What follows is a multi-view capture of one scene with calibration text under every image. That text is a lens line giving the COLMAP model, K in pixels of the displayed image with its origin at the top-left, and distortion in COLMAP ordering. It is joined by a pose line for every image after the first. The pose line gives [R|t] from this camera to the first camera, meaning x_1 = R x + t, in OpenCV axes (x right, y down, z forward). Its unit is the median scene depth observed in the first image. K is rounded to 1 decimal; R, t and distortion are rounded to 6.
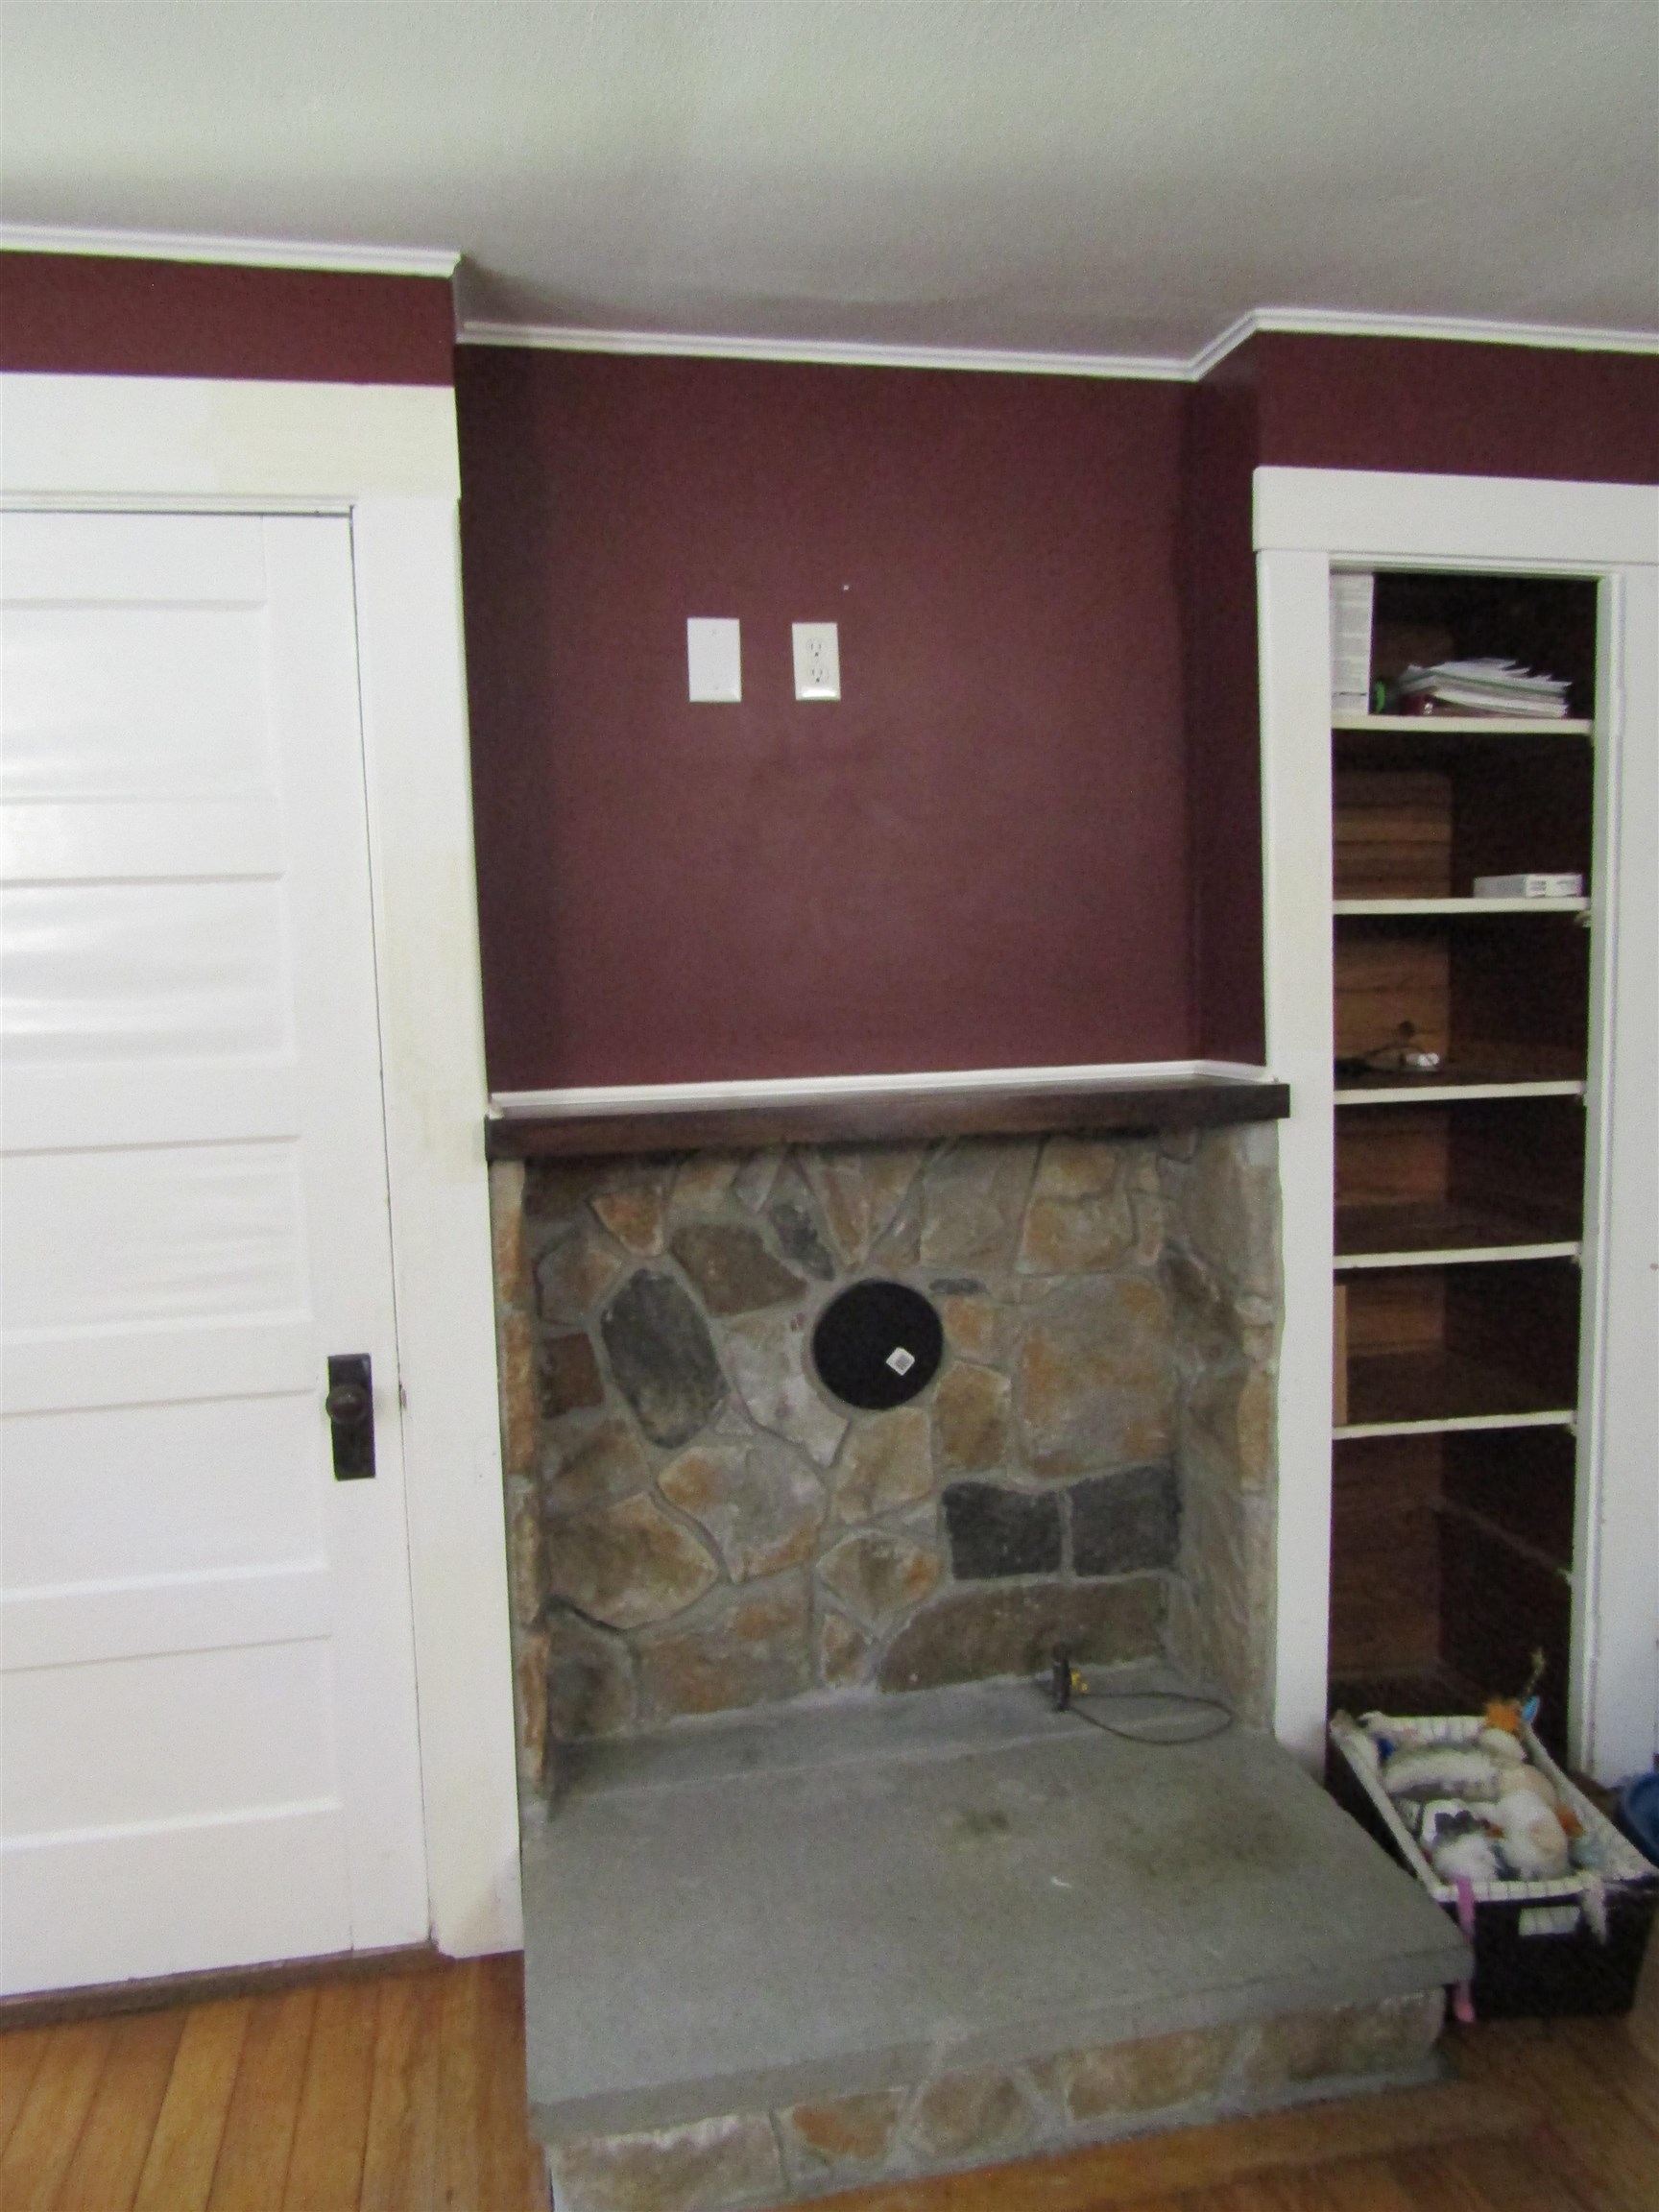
lens RADIAL K [[1508.2, 0, 829.5], [0, 1508.2, 1106.0], [0, 0, 1]] dist [0.003755, -0.038862]
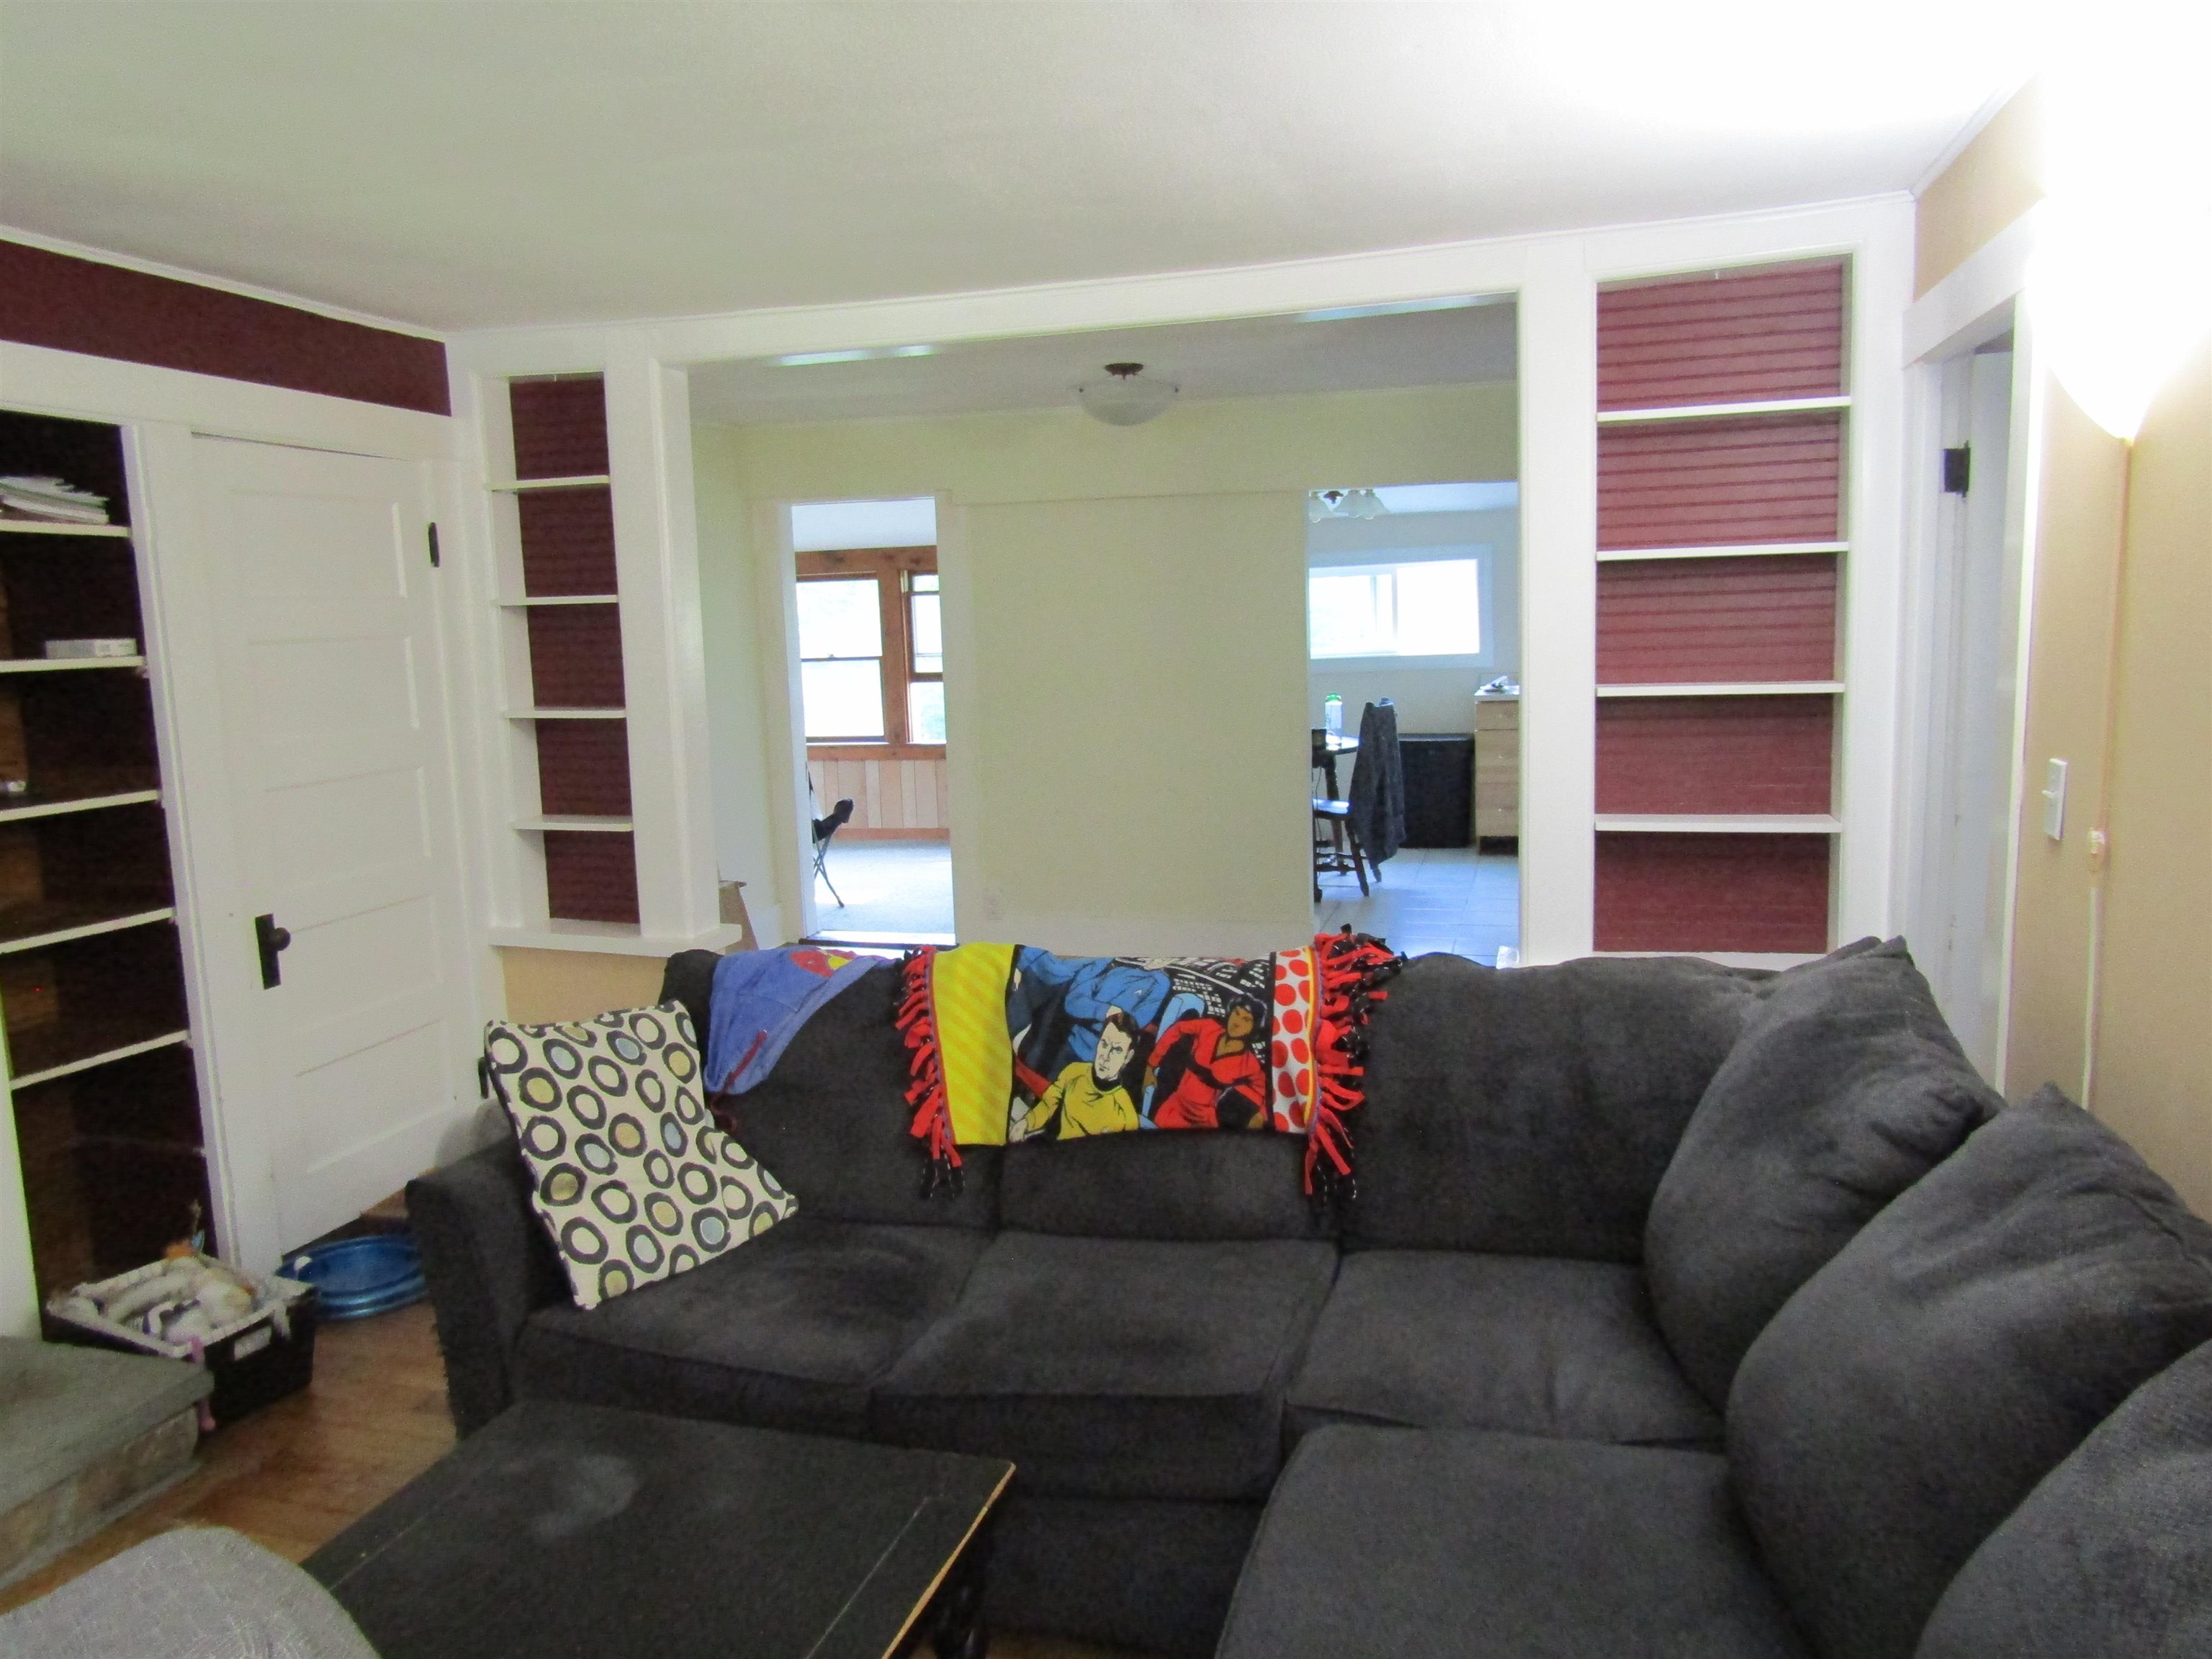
lens RADIAL K [[1558.4, 0, 1106.0], [0, 1558.4, 829.5], [0, 0, 1]] dist [0.003385, -0.001904]
pose [[0.455904, -0.114404, 0.882646, -0.397074], [0.108704, 0.991437, 0.072357, 0.010673], [-0.883366, 0.062960, 0.464436, -0.456160]]
